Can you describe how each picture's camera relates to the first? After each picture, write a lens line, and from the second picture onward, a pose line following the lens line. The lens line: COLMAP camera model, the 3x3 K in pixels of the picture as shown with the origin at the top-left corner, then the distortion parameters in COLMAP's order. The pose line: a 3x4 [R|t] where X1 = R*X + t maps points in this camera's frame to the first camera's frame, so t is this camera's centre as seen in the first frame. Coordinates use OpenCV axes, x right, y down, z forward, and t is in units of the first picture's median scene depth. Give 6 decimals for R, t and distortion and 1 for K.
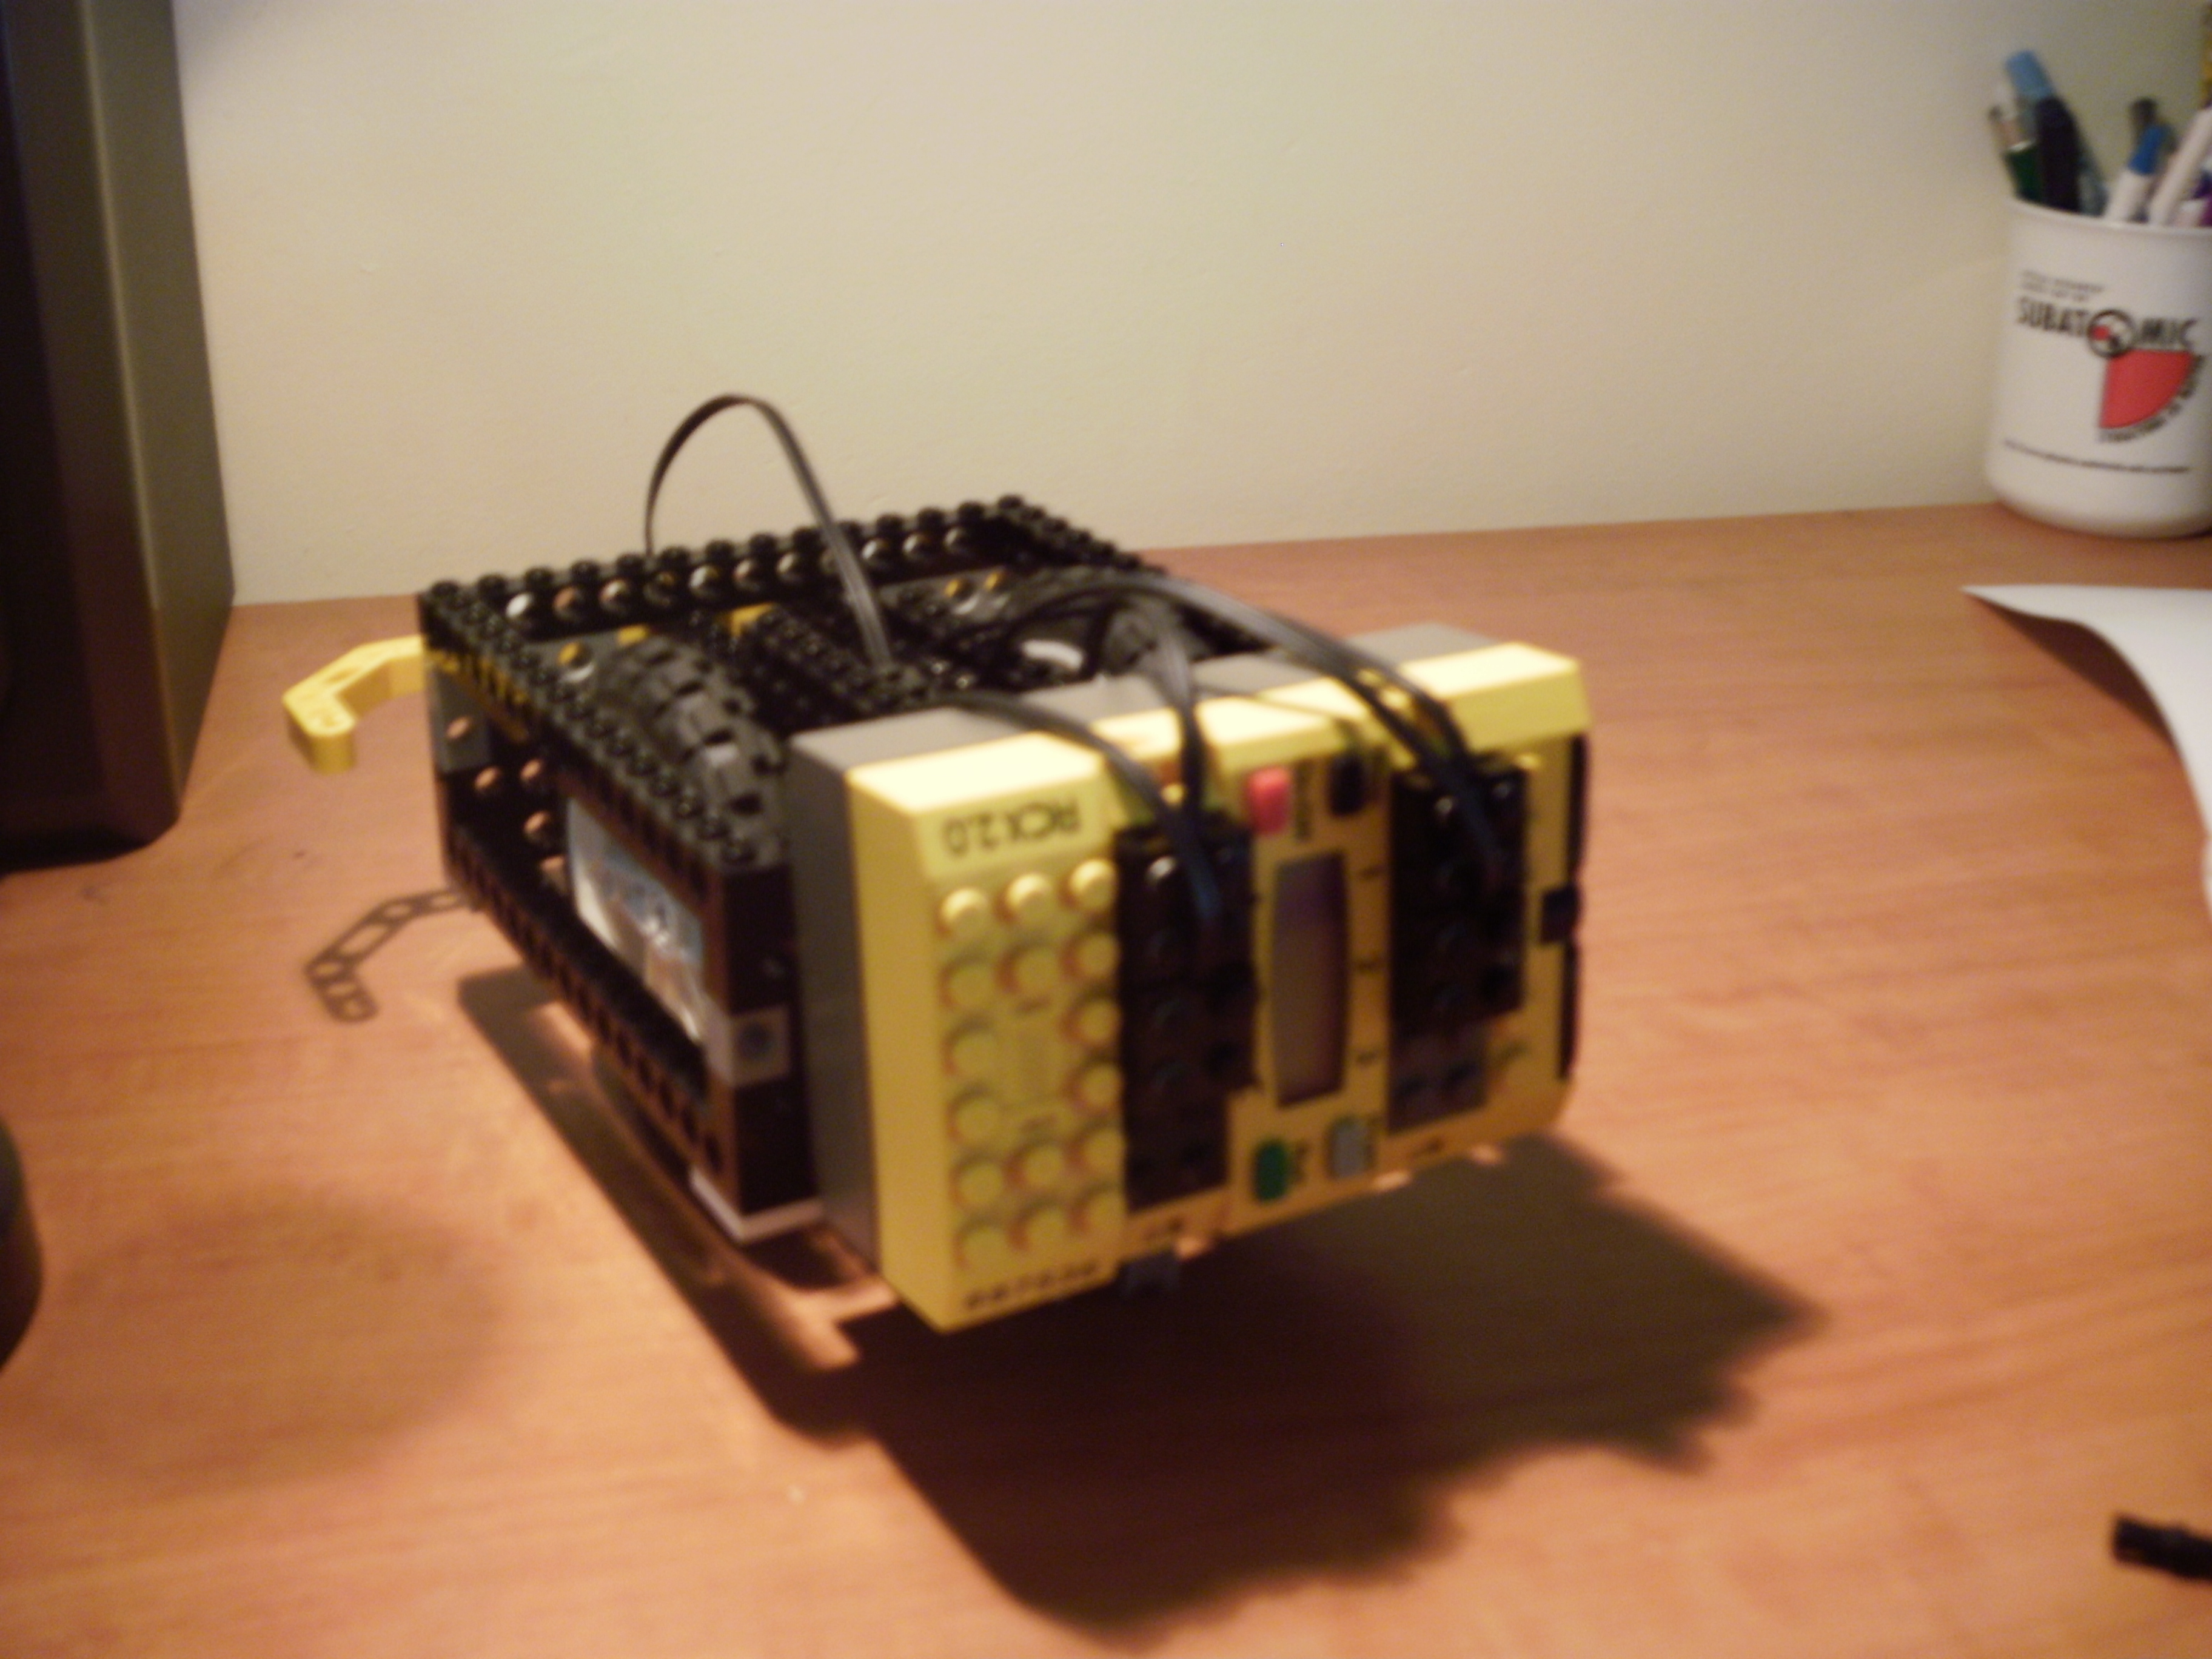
lens RADIAL K [[2268.3, 0, 1066.1], [0, 2268.3, 826.9], [0, 0, 1]] dist [-0.144976, 0.001828]
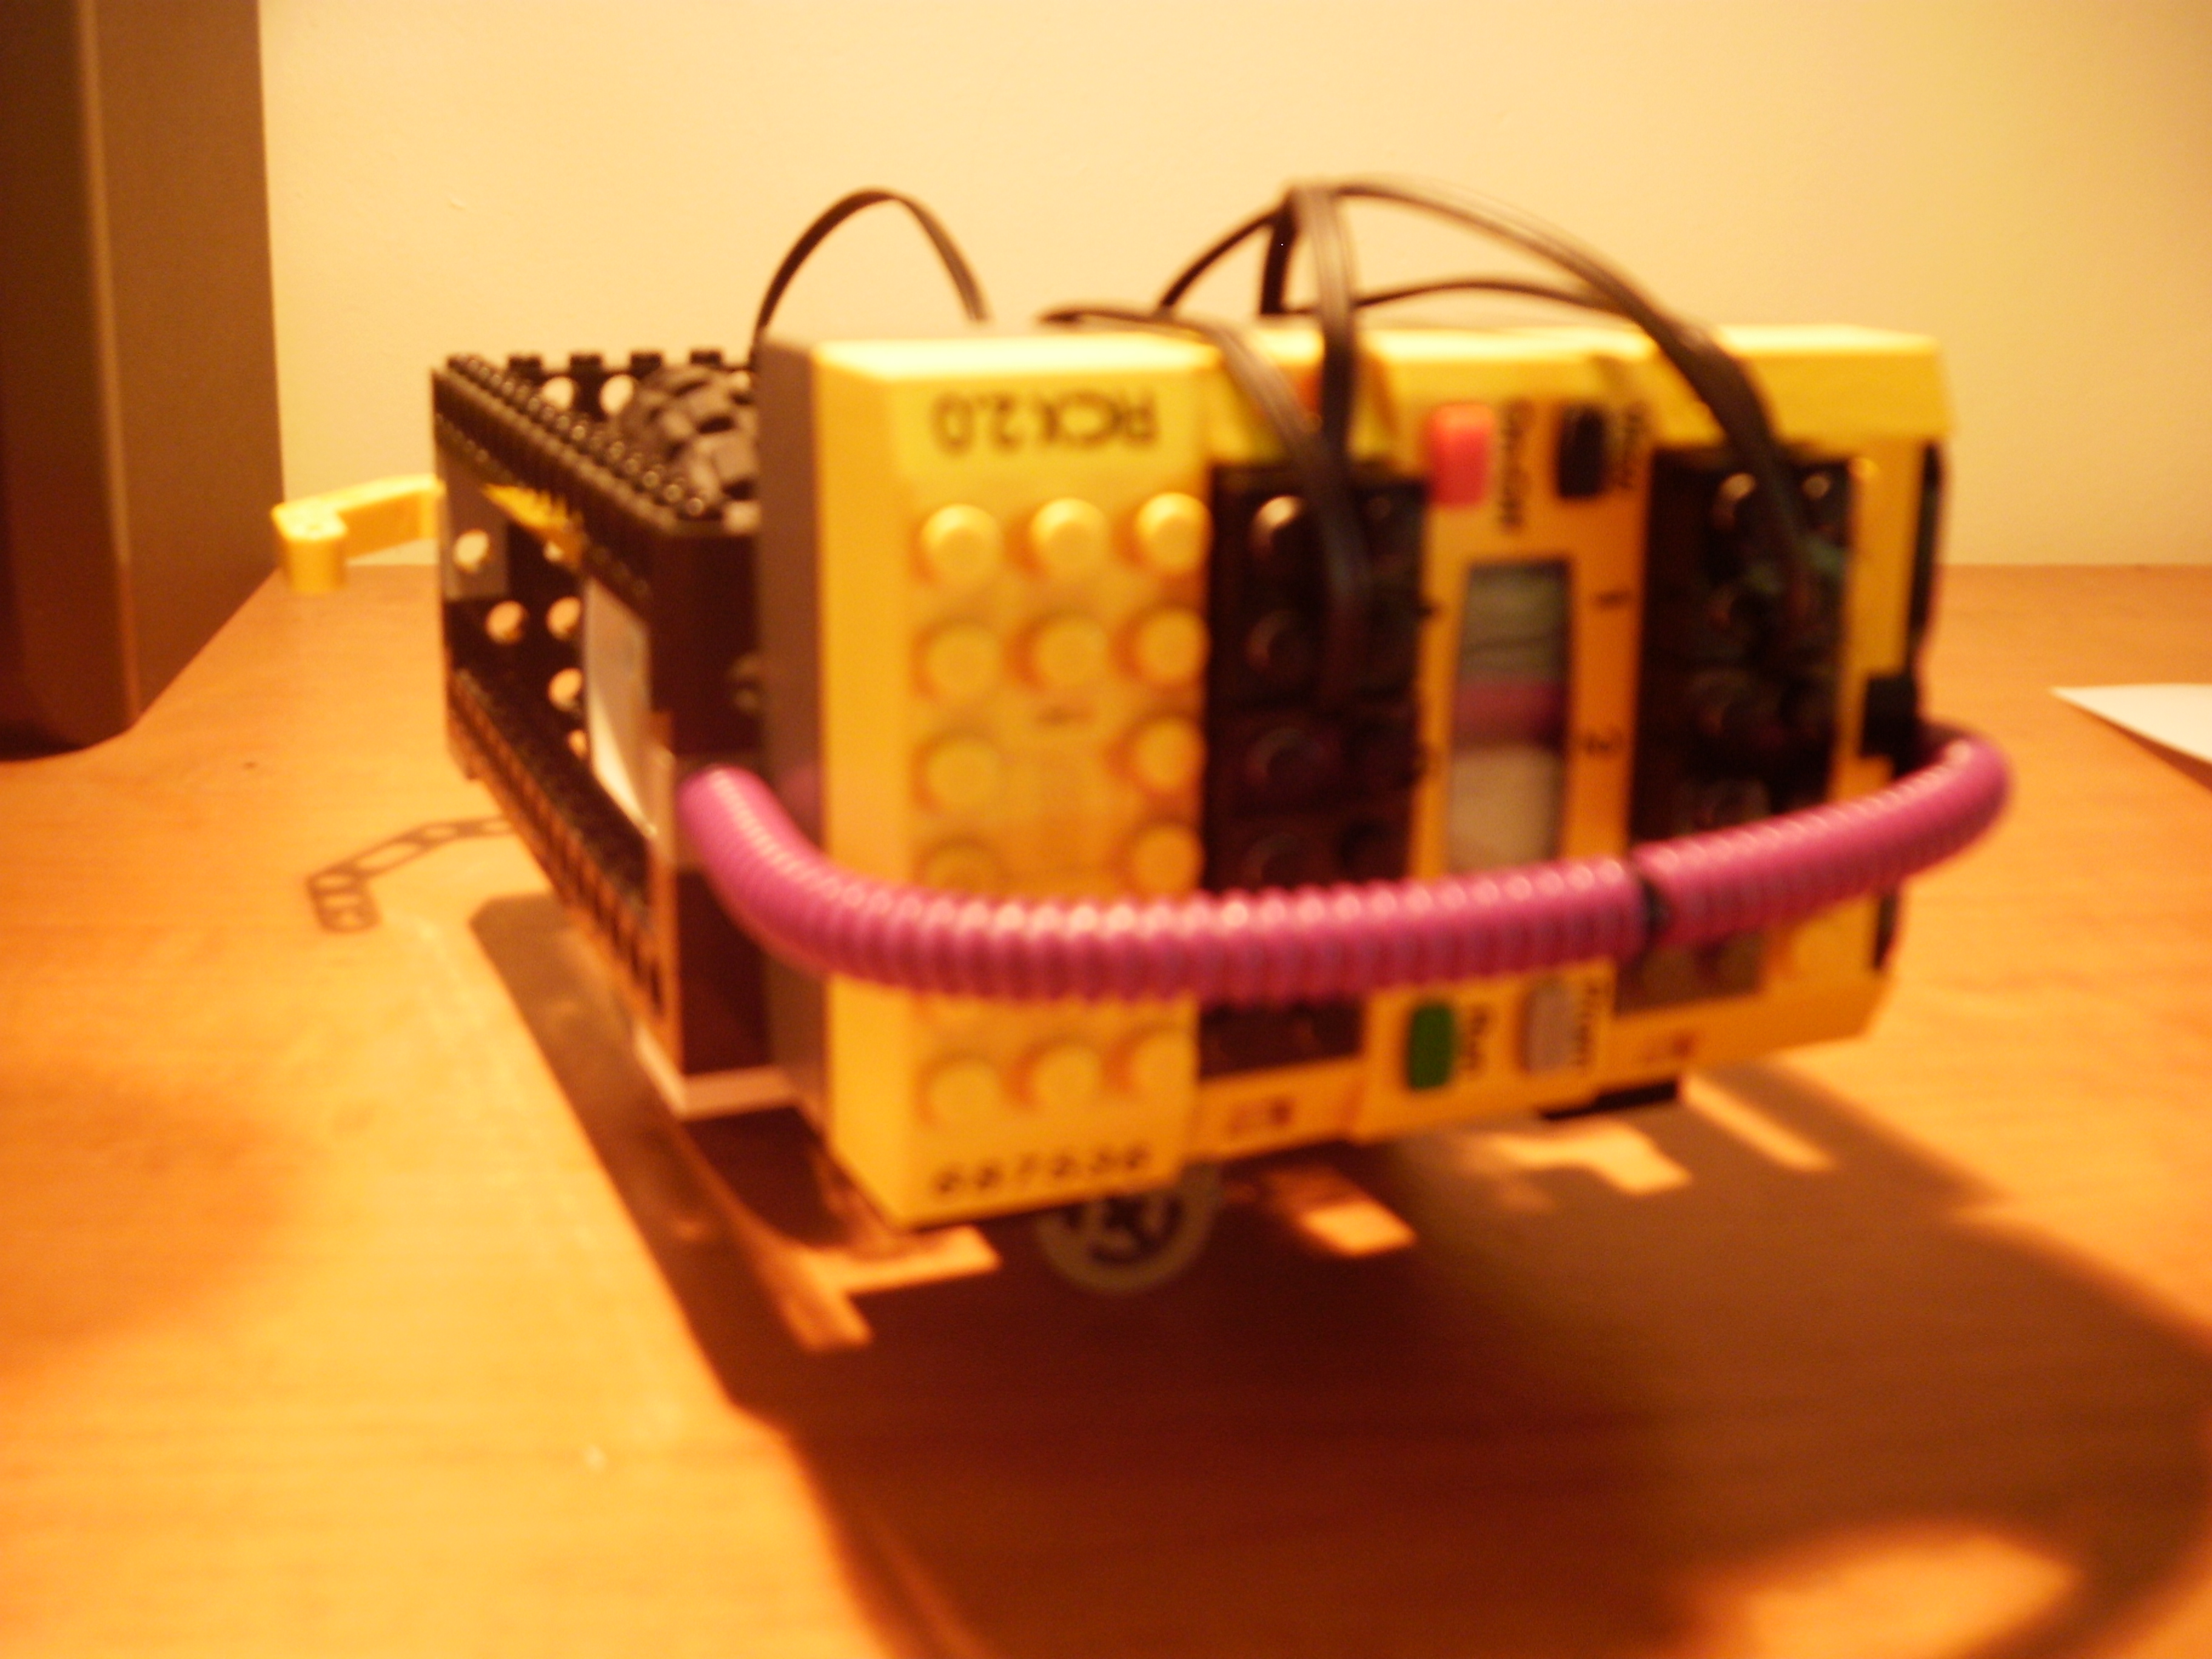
lens RADIAL K [[2597.1, 0, 1164.0], [0, 2597.1, 830.1], [0, 0, 1]] dist [-0.135009, 0.015829]
pose [[0.996656, 0.069311, -0.043278, 0.043921], [-0.069703, 0.997539, -0.007594, 0.106656], [0.042645, 0.010586, 0.999034, 0.253510]]
